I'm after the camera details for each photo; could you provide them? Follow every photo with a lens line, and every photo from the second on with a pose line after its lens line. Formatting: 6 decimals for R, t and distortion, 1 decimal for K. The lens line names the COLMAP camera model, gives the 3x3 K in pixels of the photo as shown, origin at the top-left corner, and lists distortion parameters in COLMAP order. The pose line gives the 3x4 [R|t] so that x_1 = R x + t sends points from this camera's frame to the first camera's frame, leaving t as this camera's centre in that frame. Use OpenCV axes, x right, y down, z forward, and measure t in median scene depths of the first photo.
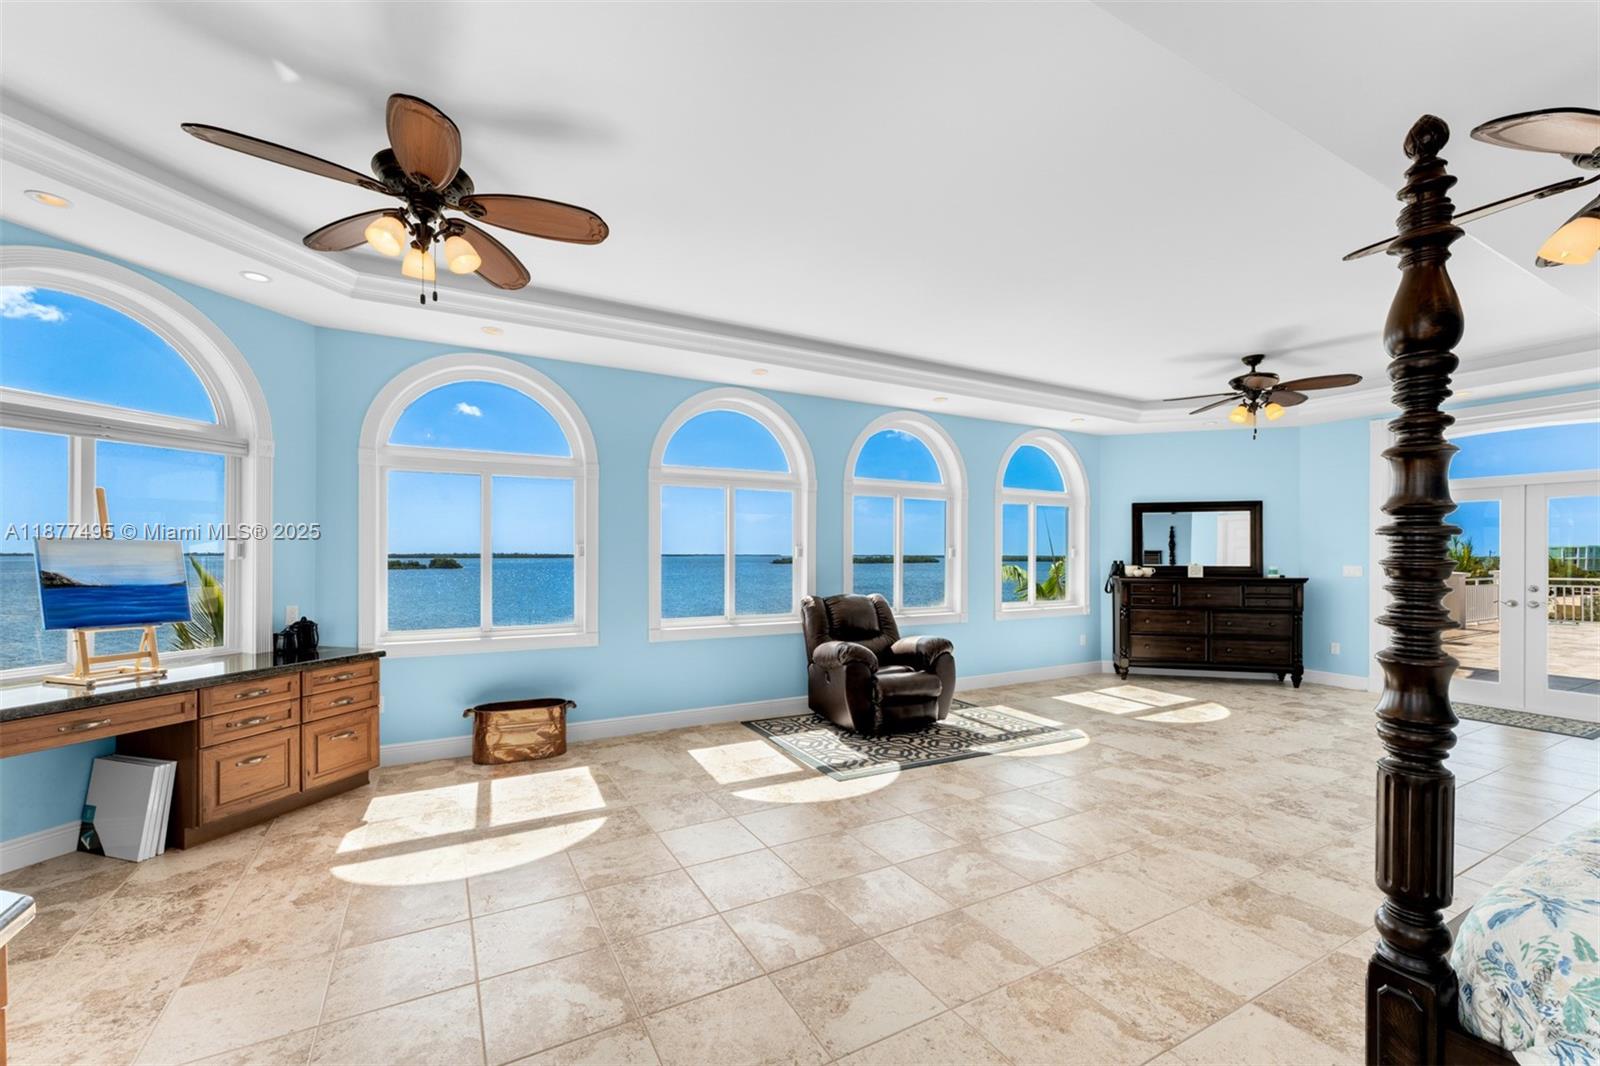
lens RADIAL K [[658.3, 0, 804.1], [0, 658.3, 558.5], [0, 0, 1]] dist [-0.011656, 0.000189]
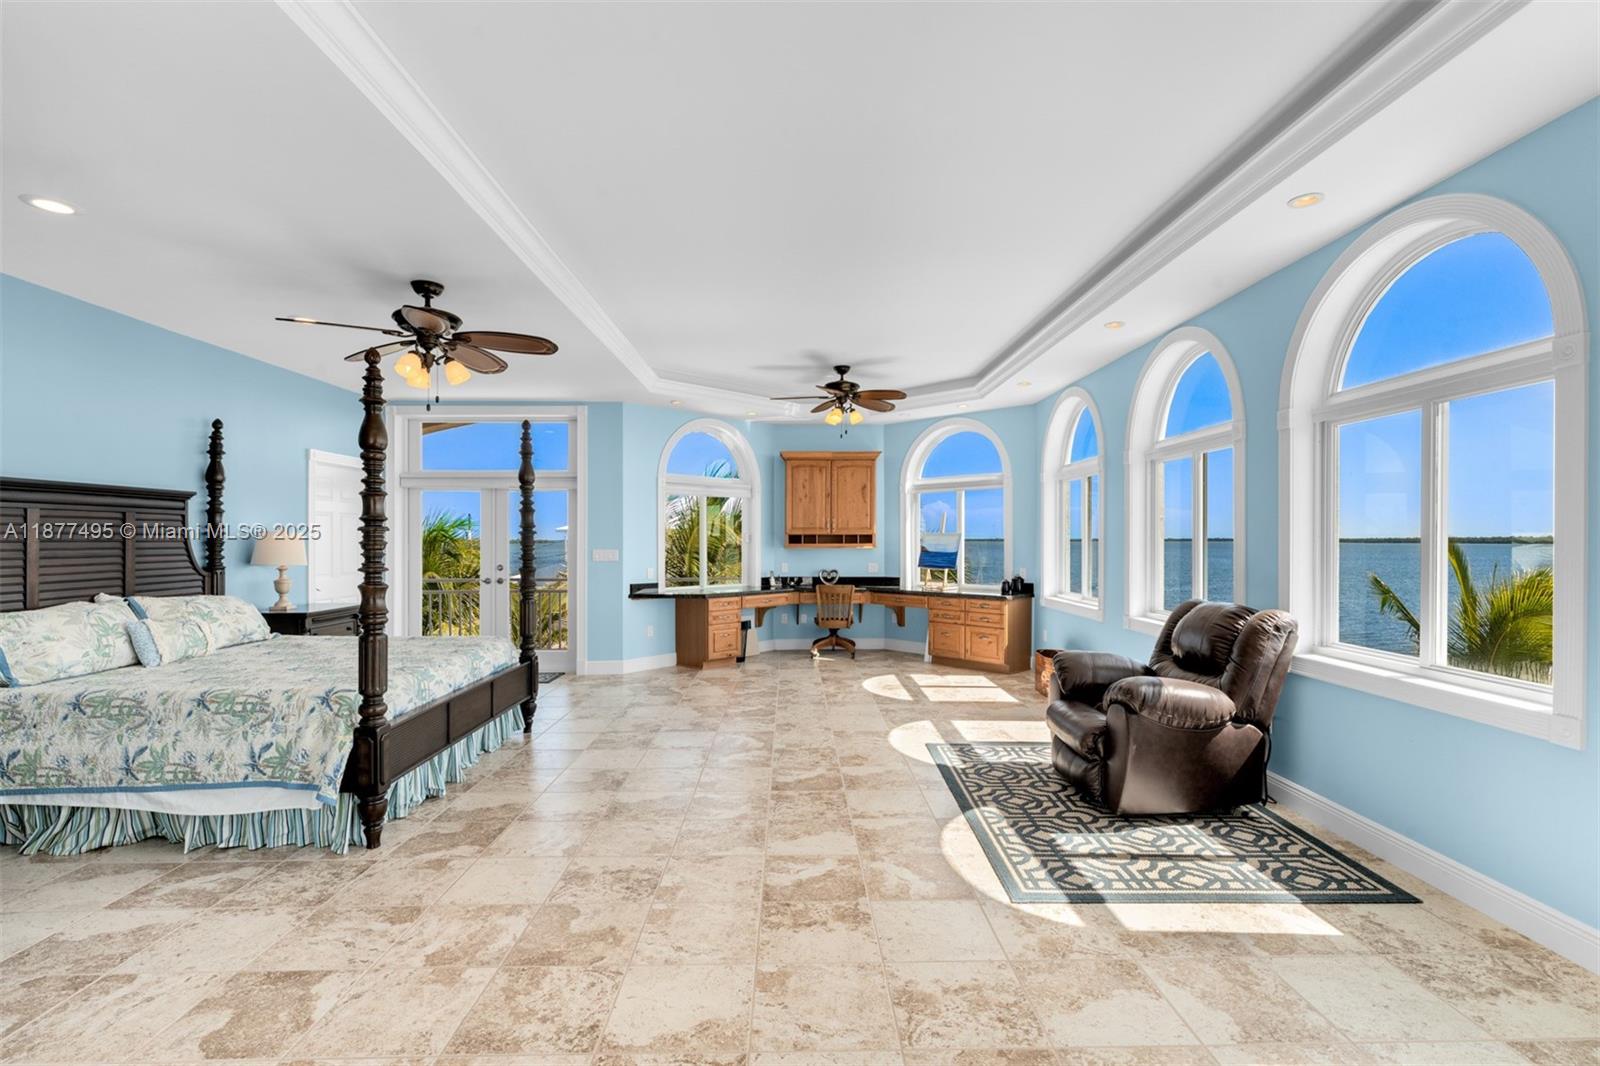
lens RADIAL K [[781.2, 0, 802.1], [0, 781.2, 535.3], [0, 0, 1]] dist [0.009651, -0.000510]
pose [[-0.486424, -0.000300, -0.873723, 1.214620], [0.000565, 1.000000, -0.000658, -0.013712], [0.873723, -0.000814, -0.486424, 1.351155]]
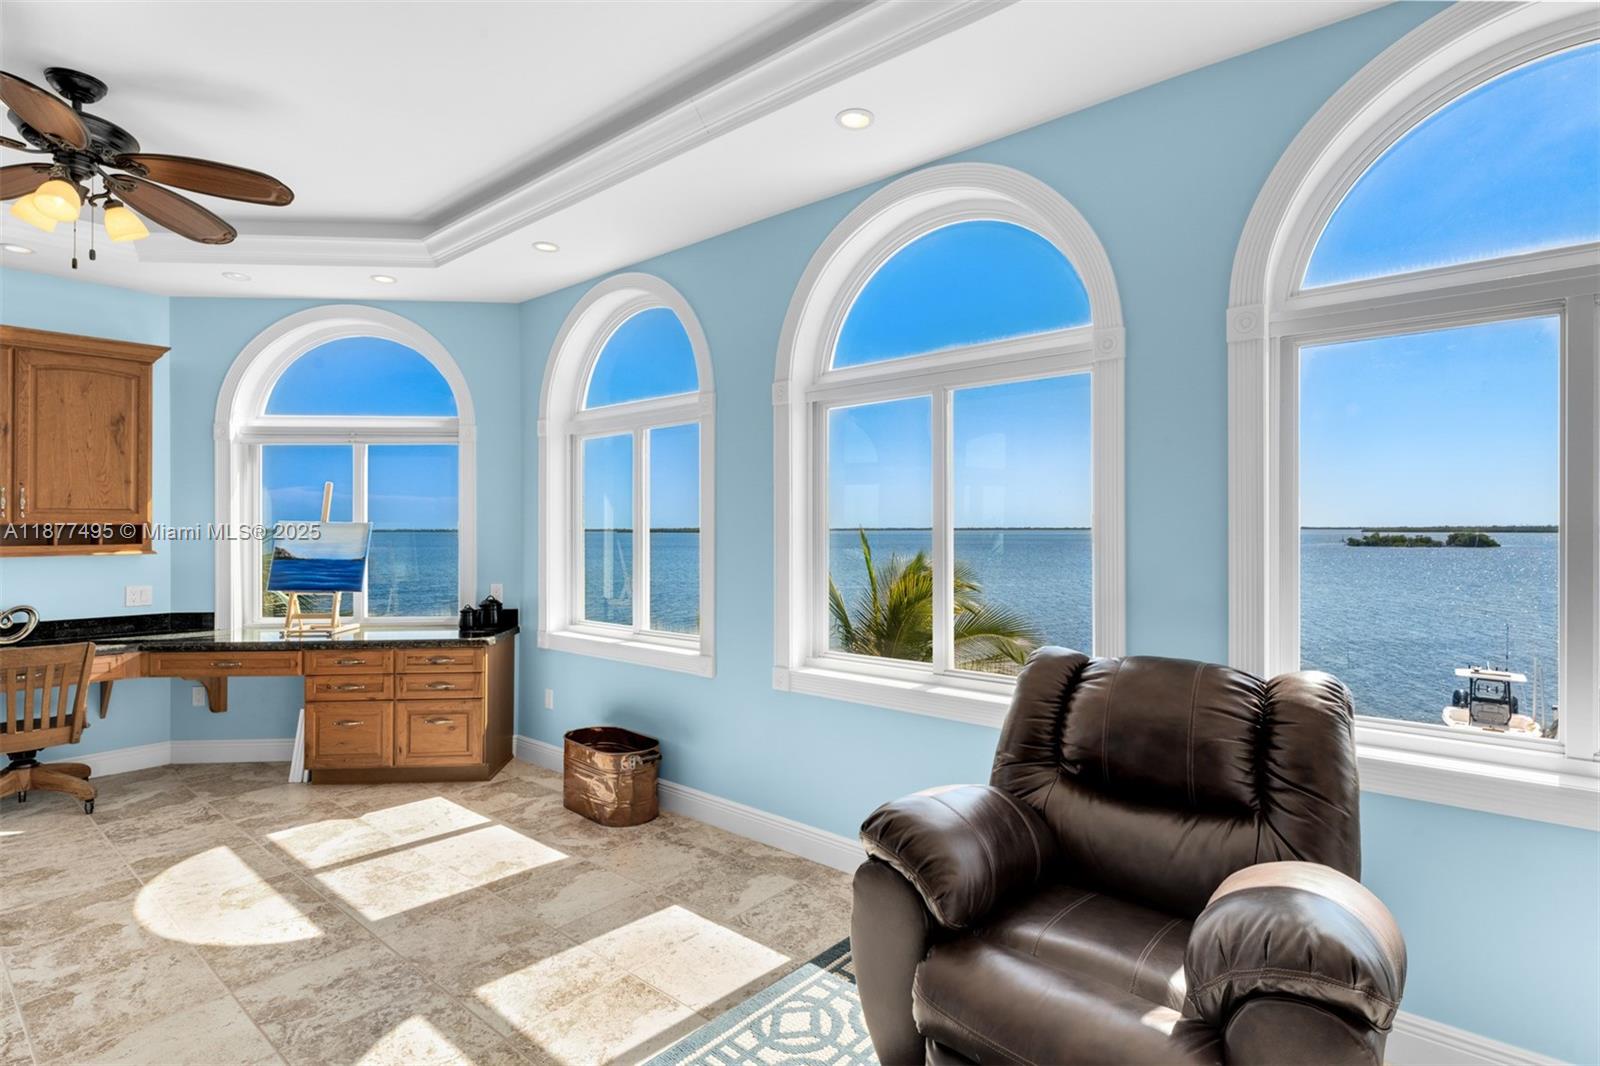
lens RADIAL K [[781.2, 0, 808.5], [0, 781.2, 529.1], [0, 0, 1]] dist [0.009651, -0.000510]
pose [[0.345620, -0.000932, -0.938374, 0.480739], [-0.003033, 0.999993, -0.002110, -0.011508], [0.938370, 0.003575, 0.345615, 0.928372]]
